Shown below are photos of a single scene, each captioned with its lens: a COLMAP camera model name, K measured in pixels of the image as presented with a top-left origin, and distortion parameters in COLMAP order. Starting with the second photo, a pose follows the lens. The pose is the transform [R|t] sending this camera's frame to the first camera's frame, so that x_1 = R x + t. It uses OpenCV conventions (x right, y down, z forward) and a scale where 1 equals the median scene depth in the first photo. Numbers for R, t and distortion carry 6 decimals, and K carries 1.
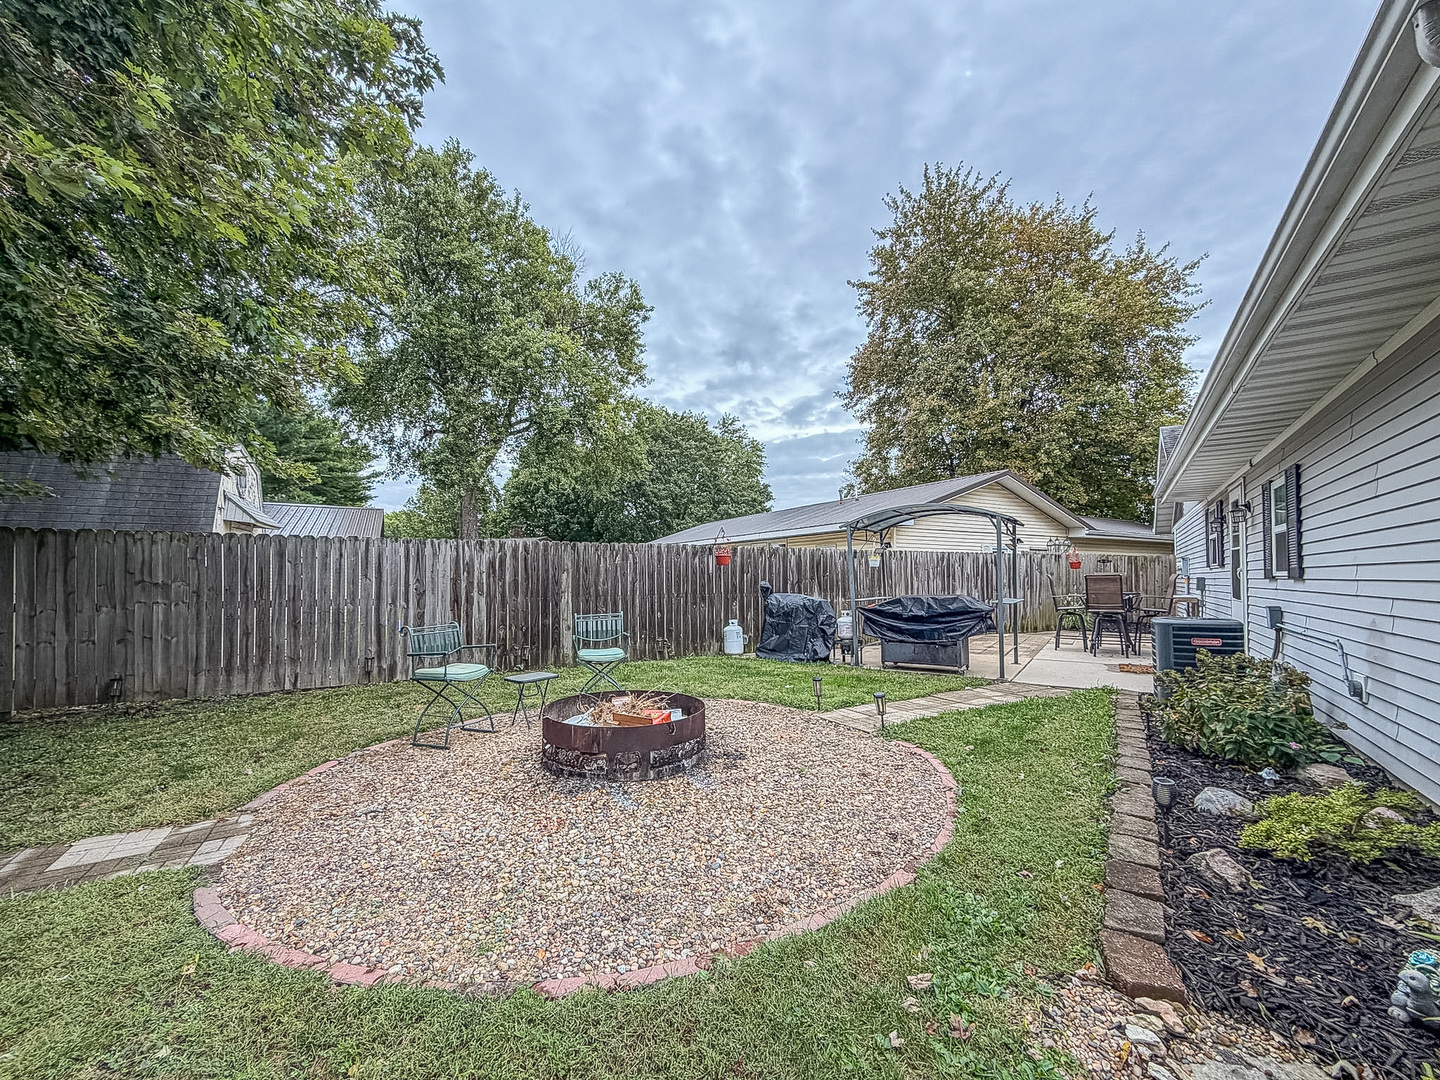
lens RADIAL K [[609.1, 0, 726.1], [0, 609.1, 538.4], [0, 0, 1]] dist [0.027770, 0.000368]
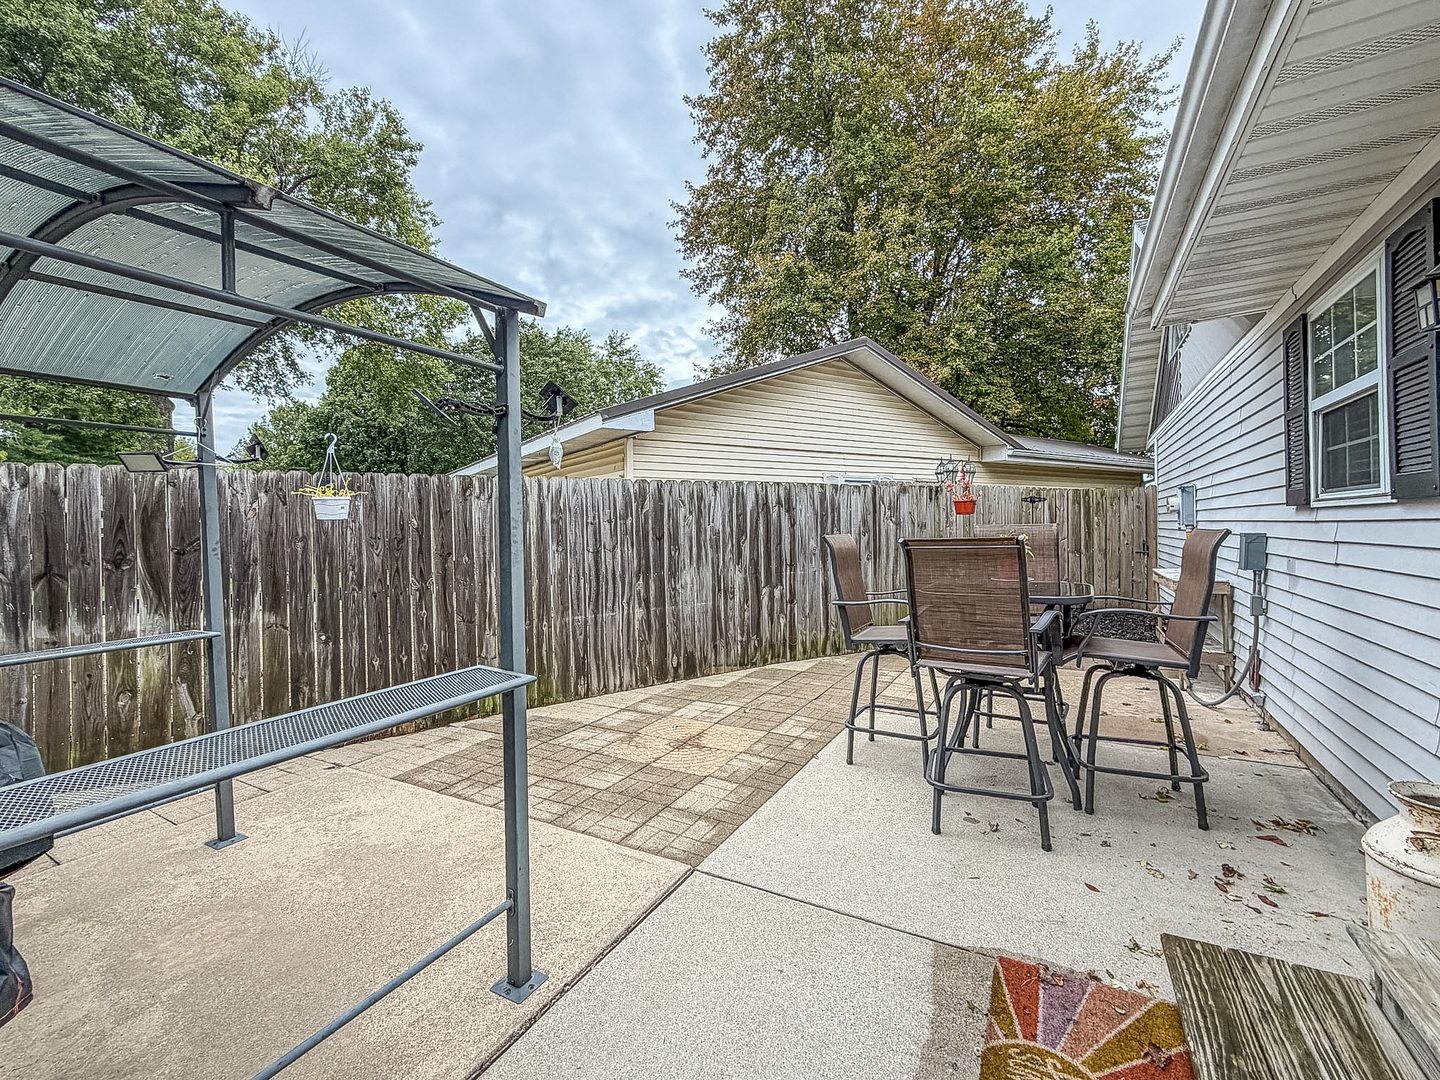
lens RADIAL K [[626.2, 0, 718.5], [0, 626.2, 525.6], [0, 0, 1]] dist [-0.001476, -0.000186]
pose [[0.998378, -0.022994, 0.052078, 0.302072], [0.020364, 0.998517, 0.050487, 0.025772], [-0.053162, -0.049345, 0.997366, 0.453159]]
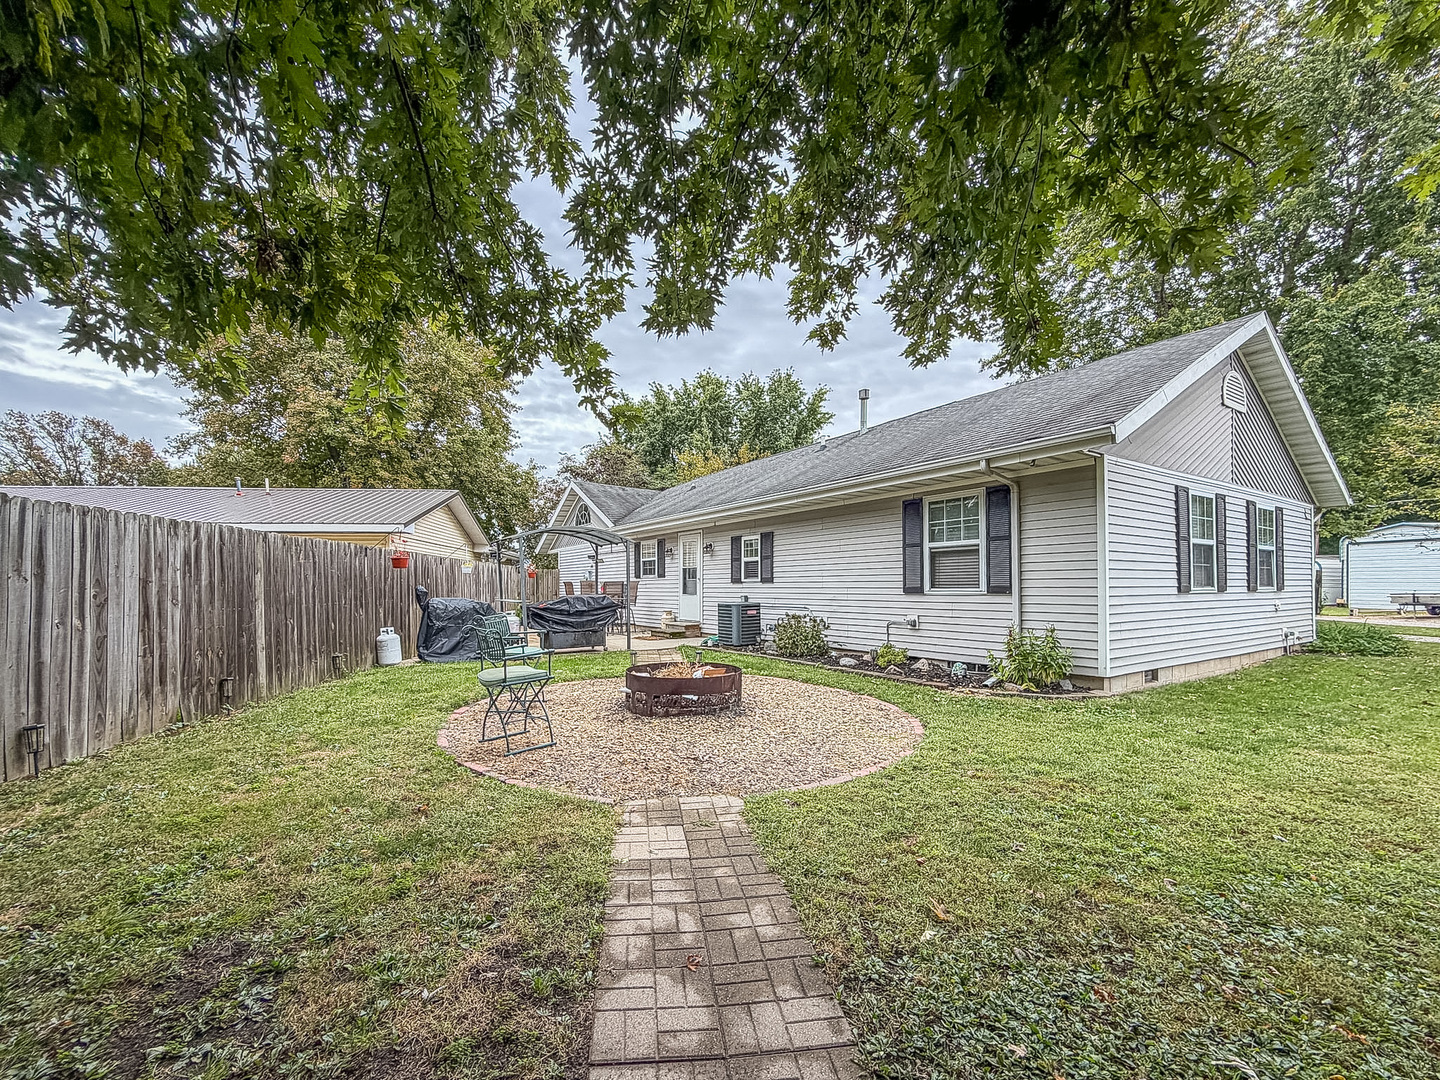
lens RADIAL K [[593.3, 0, 718.8], [0, 593.3, 577.9], [0, 0, 1]] dist [0.000379, 0.000197]
pose [[0.394095, 0.007061, 0.919043, -0.373487], [-0.048149, 0.998756, 0.012974, 0.014385], [-0.917808, -0.049364, 0.393944, 0.119299]]
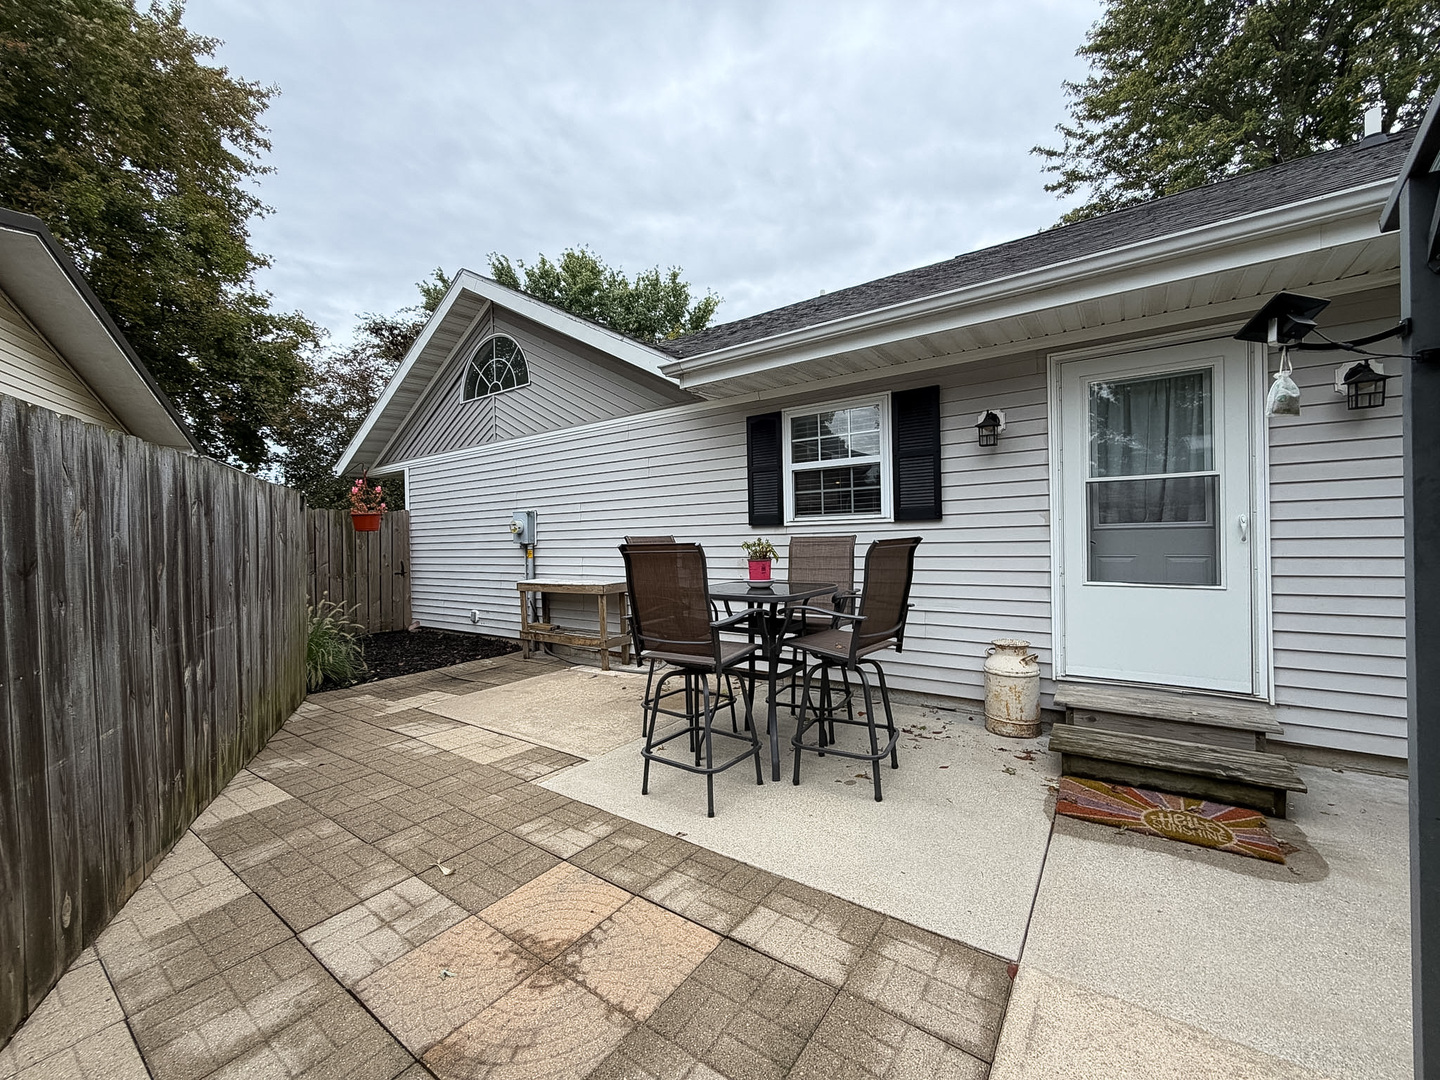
lens RADIAL K [[574.4, 0, 720.0], [0, 574.4, 540.0], [0, 0, 1]] dist [-0.000656, -0.000325]
pose [[0.053815, -0.013237, 0.998463, 0.190371], [-0.027545, 0.999512, 0.014736, 0.038030], [-0.998171, -0.028295, 0.053424, 0.657465]]
